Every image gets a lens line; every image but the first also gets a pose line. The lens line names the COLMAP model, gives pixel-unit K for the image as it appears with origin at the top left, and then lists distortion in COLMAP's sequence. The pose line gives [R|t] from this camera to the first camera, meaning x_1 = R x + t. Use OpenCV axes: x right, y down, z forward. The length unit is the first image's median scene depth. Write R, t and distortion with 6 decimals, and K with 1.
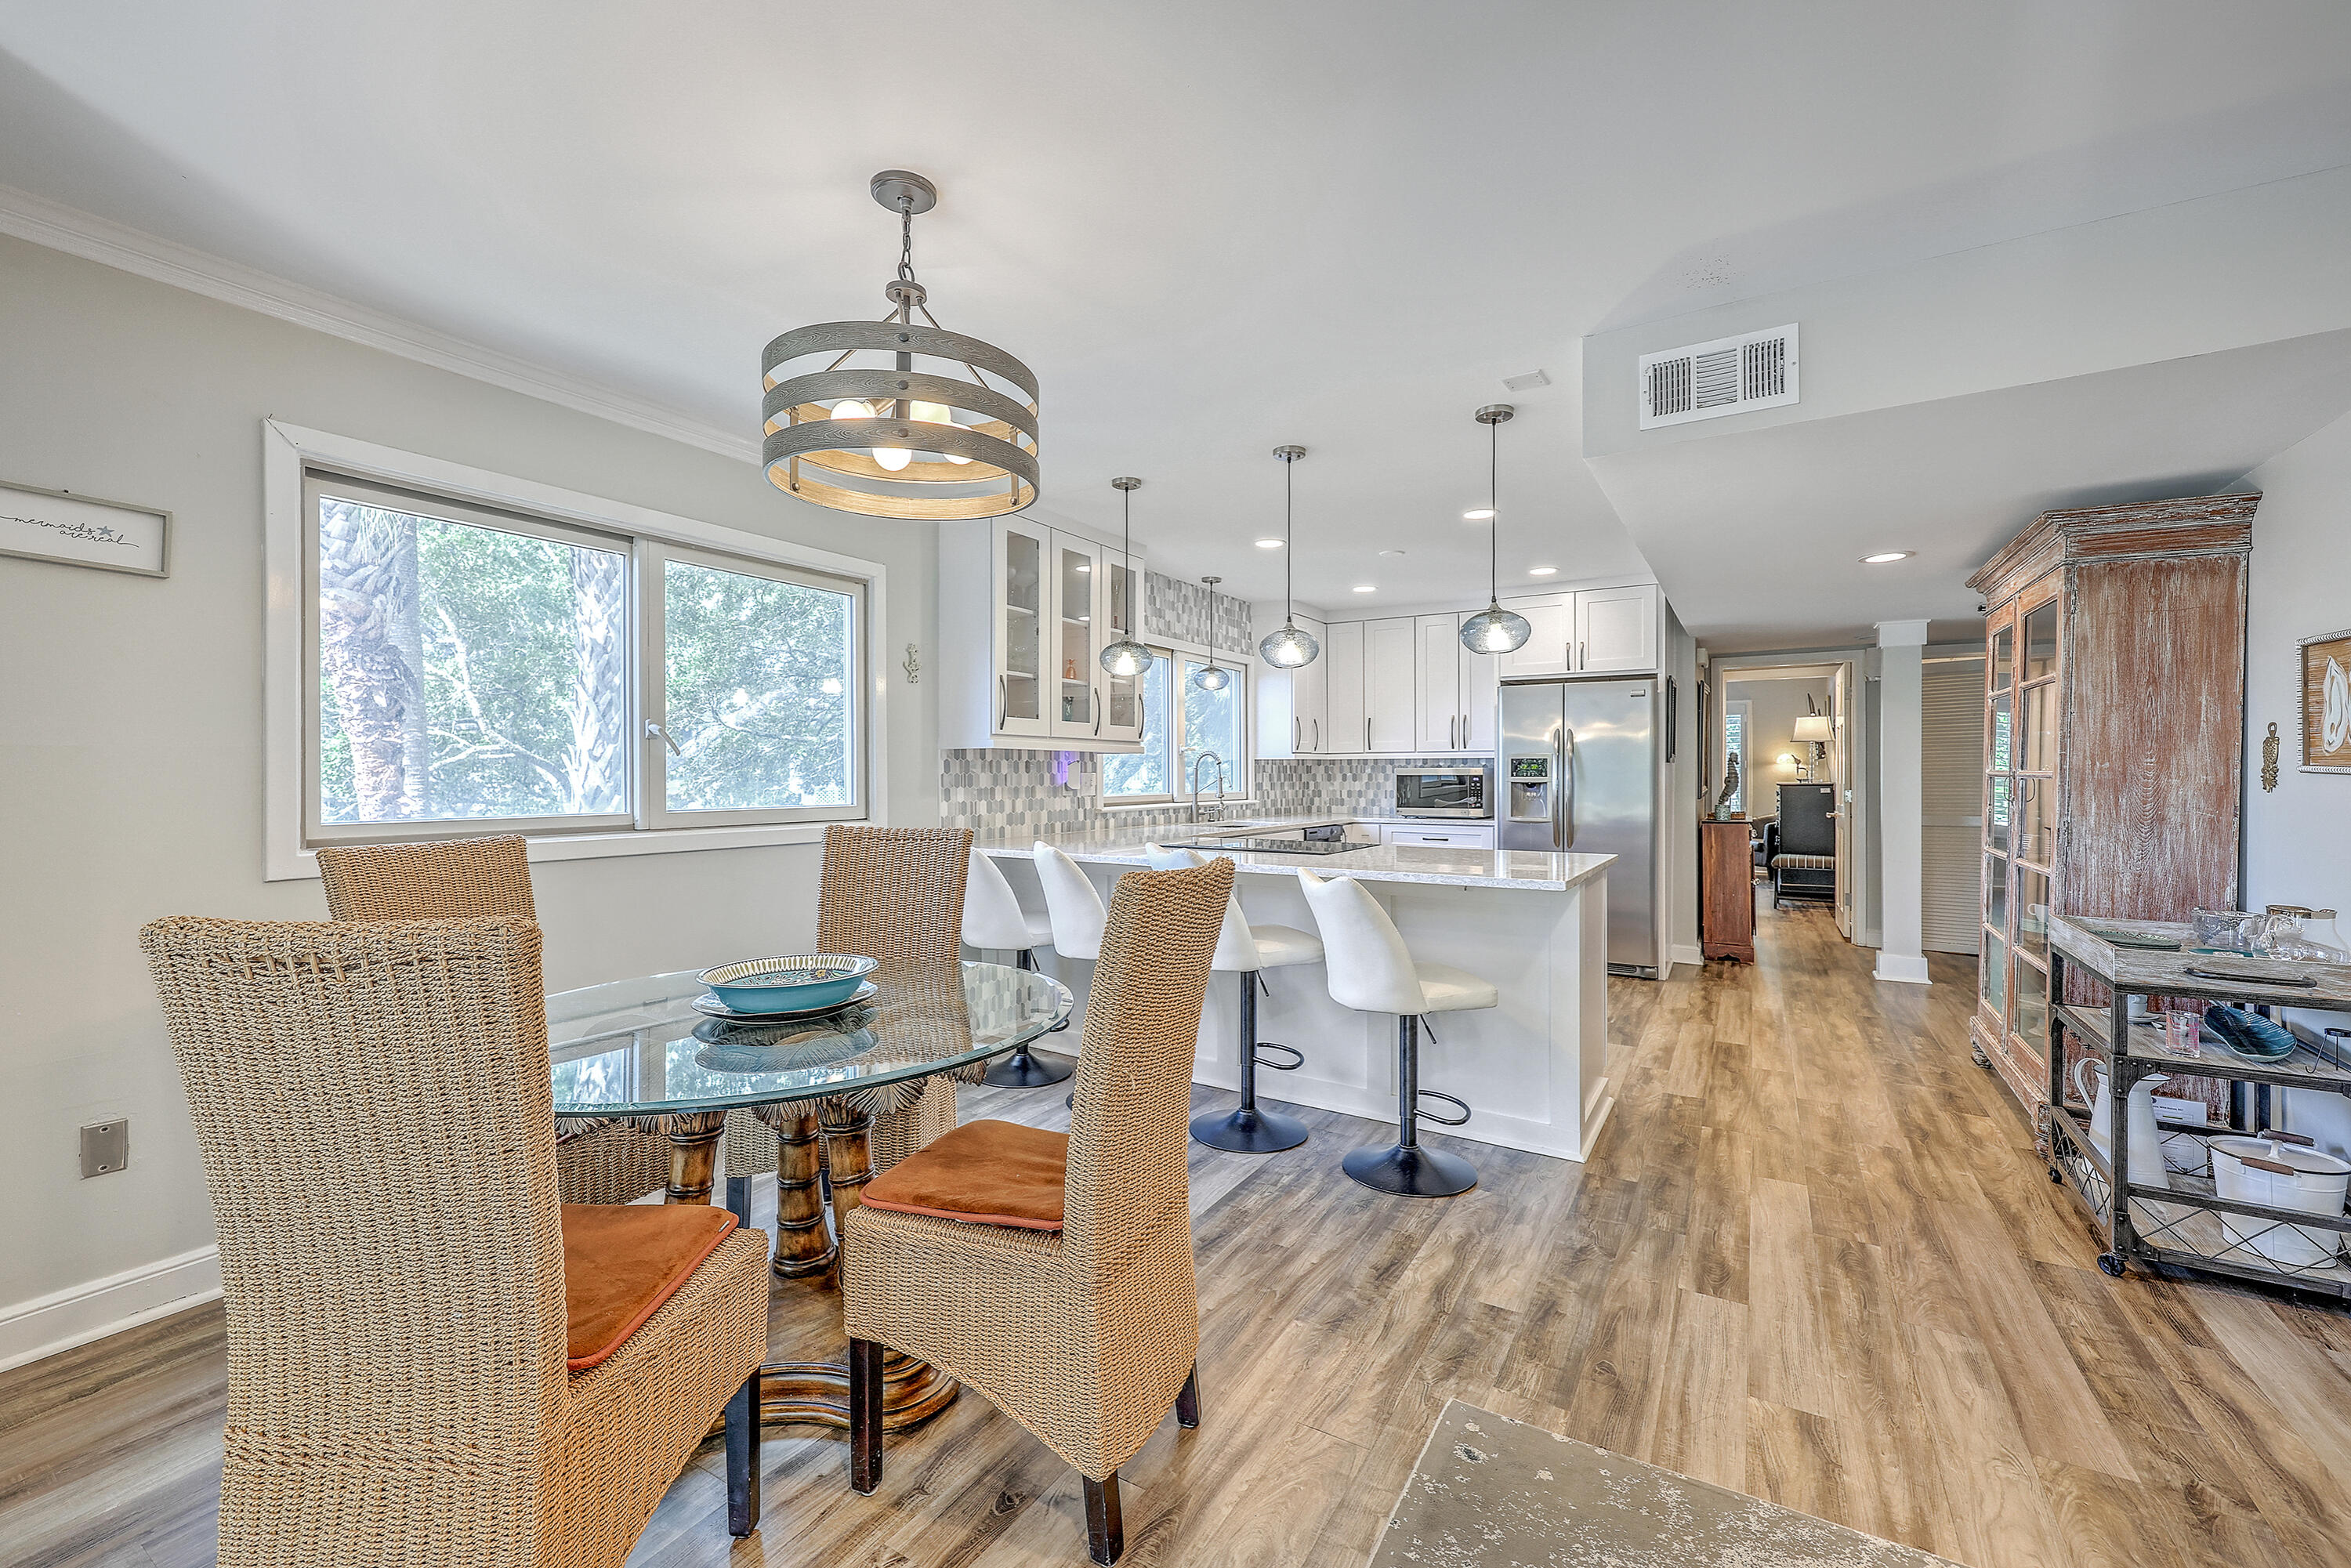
lens RADIAL K [[964.2, 0, 1171.6], [0, 964.2, 783.4], [0, 0, 1]] dist [0.001810, -0.000342]
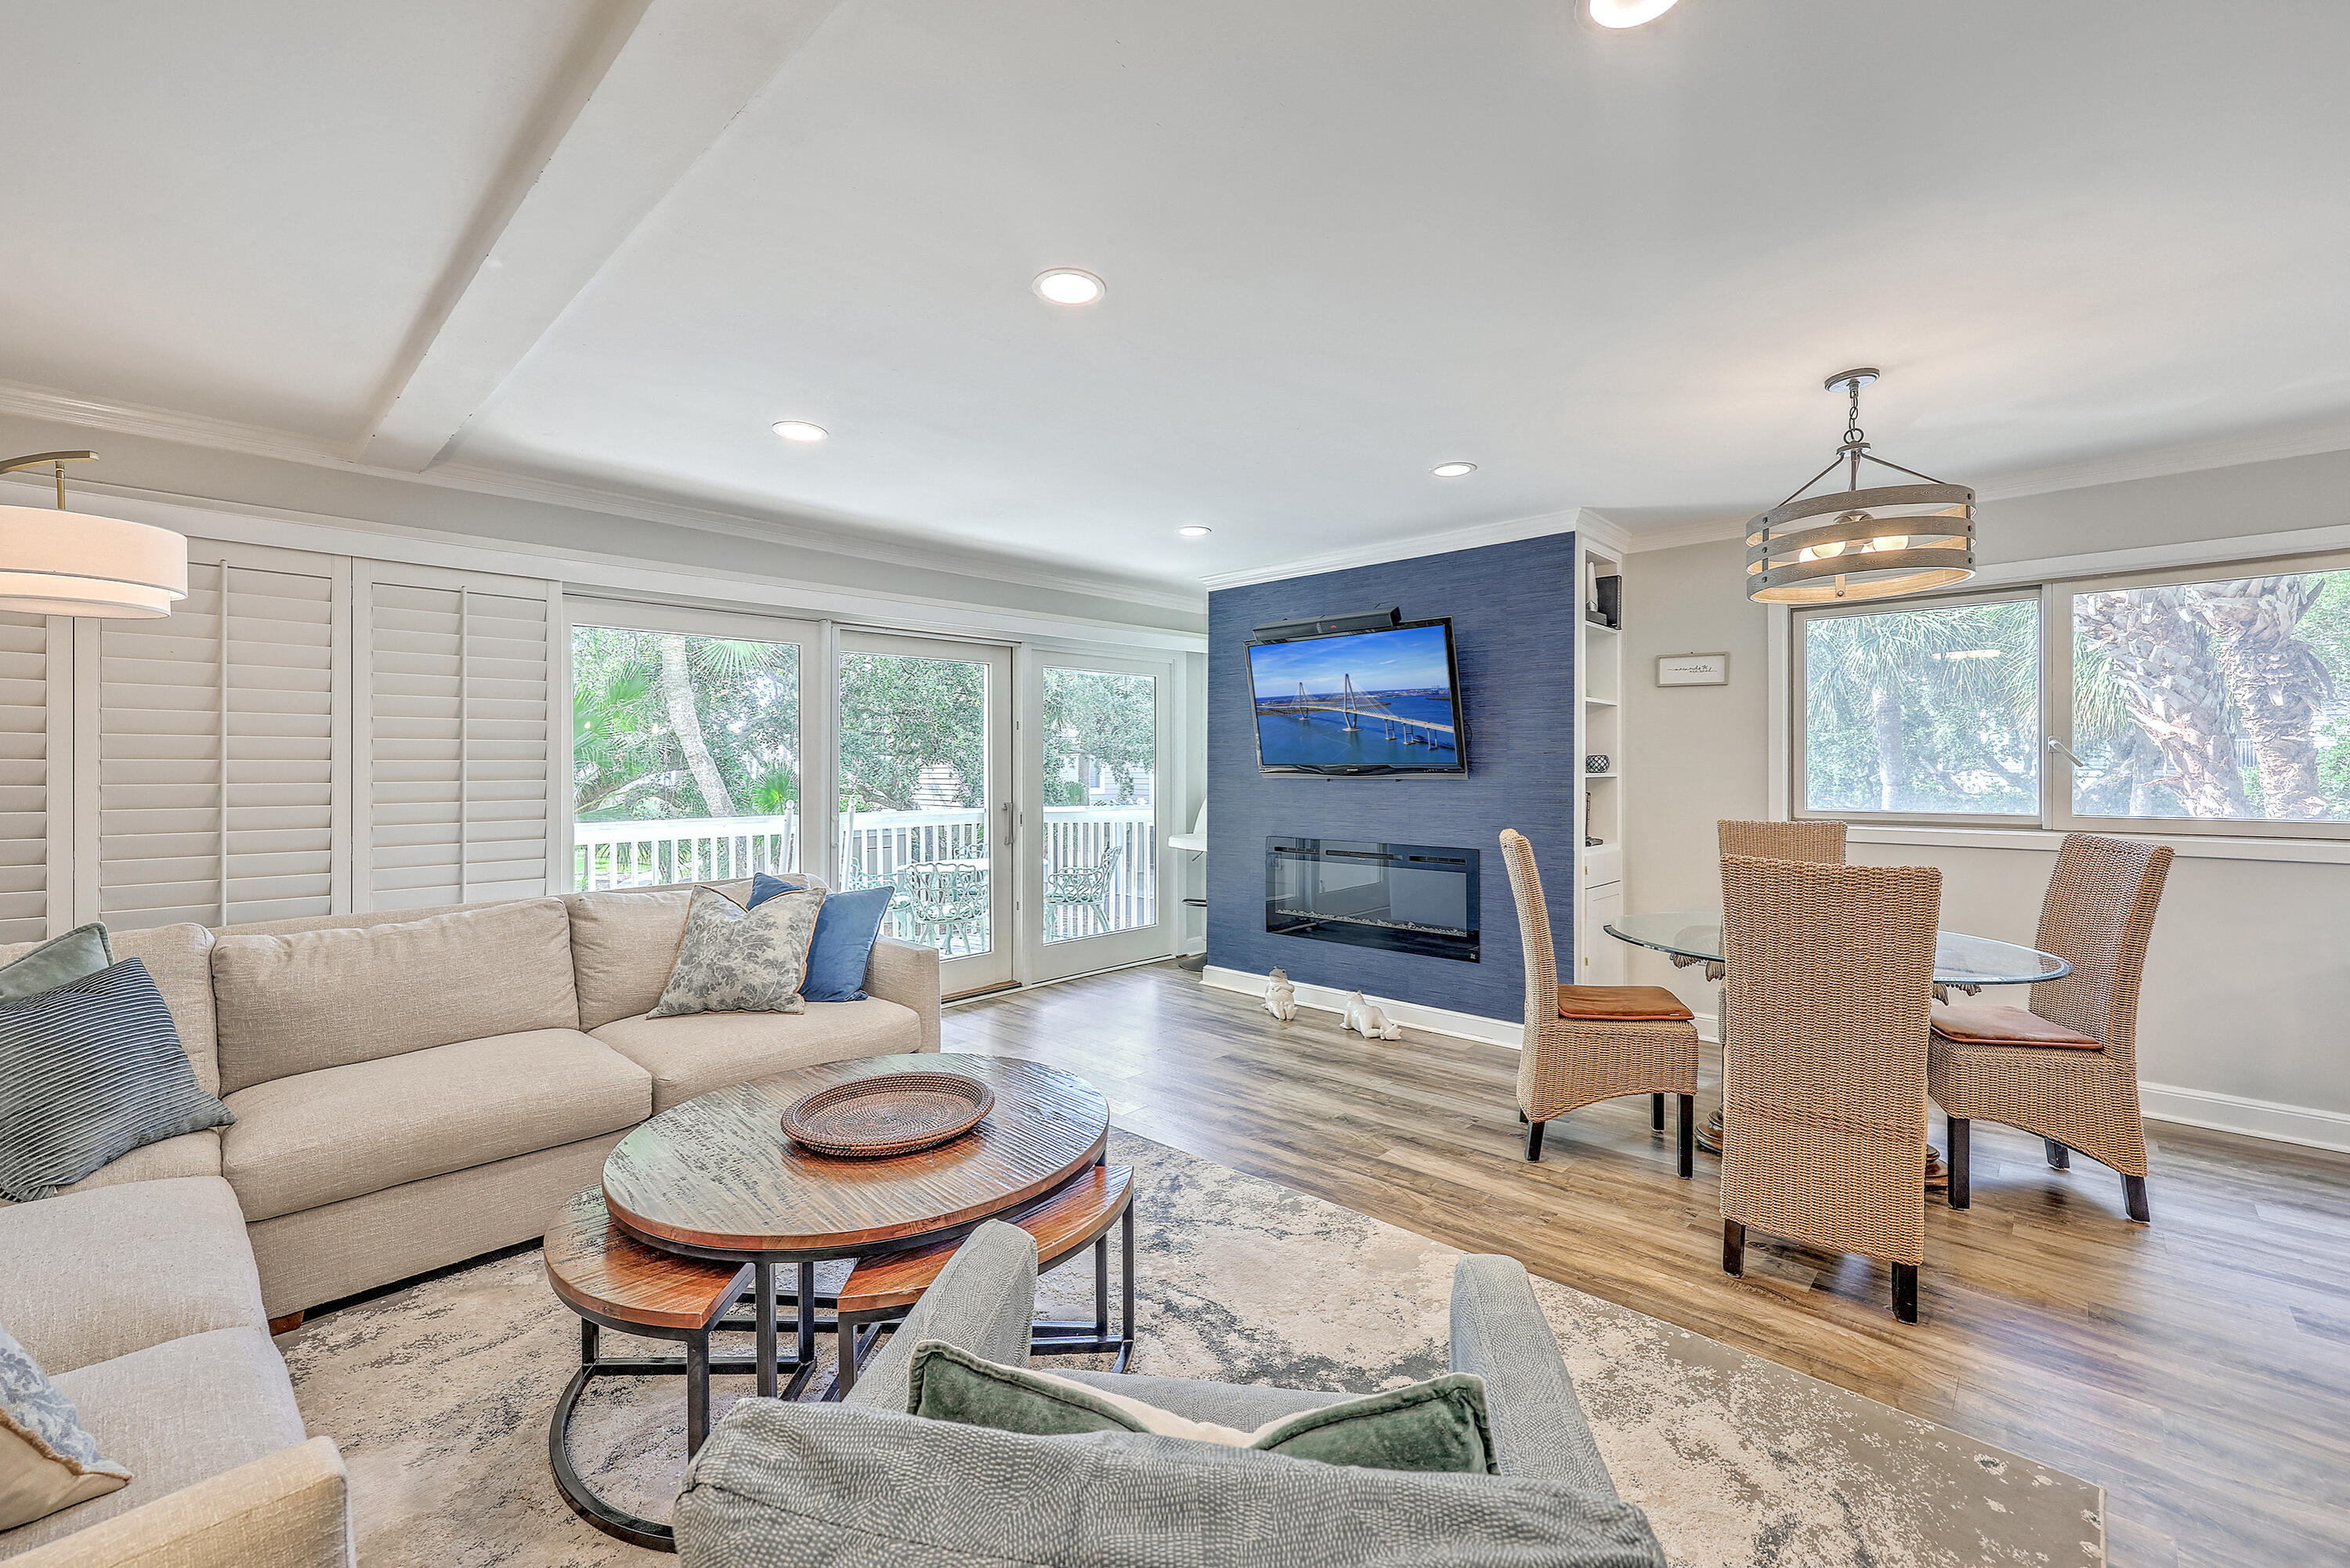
lens RADIAL K [[963.8, 0, 1188.2], [0, 963.8, 766.2], [0, 0, 1]] dist [0.001810, -0.000342]
pose [[-0.197862, -0.000323, -0.980230, 0.460016], [-0.005384, 0.999985, 0.000758, -0.013797], [0.980215, 0.005427, -0.197861, 0.113430]]
